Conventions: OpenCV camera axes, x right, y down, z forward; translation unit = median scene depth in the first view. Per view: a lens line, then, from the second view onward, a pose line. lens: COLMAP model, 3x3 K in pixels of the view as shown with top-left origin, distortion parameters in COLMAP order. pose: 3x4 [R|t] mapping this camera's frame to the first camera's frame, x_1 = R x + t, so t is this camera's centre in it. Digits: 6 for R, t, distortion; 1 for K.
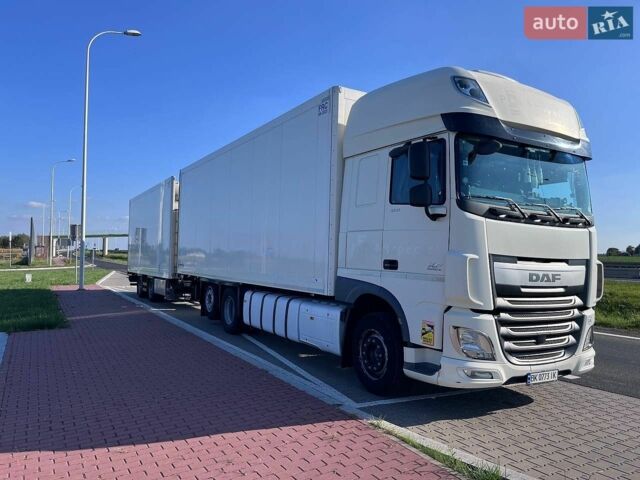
lens RADIAL K [[515.7, 0, 320.0], [0, 515.7, 240.0], [0, 0, 1]] dist [-0.001601, -0.002158]
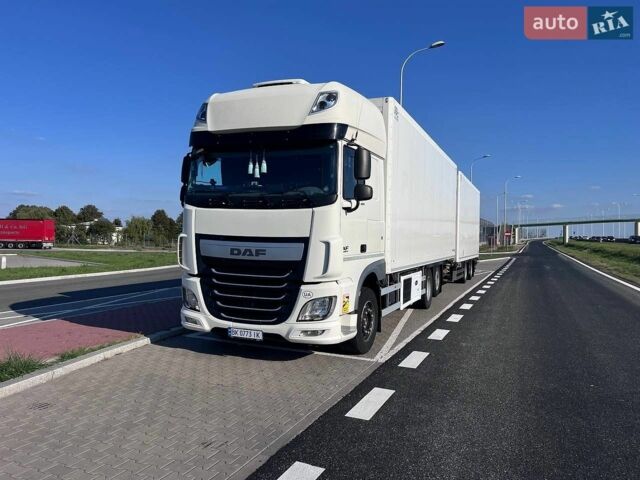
lens RADIAL K [[515.7, 0, 320.0], [0, 515.7, 240.0], [0, 0, 1]] dist [-0.001601, -0.002158]
pose [[0.598411, -0.006443, -0.801163, 1.501600], [0.024391, 0.999651, 0.010179, 0.036094], [0.800818, -0.025632, 0.598360, 0.414567]]
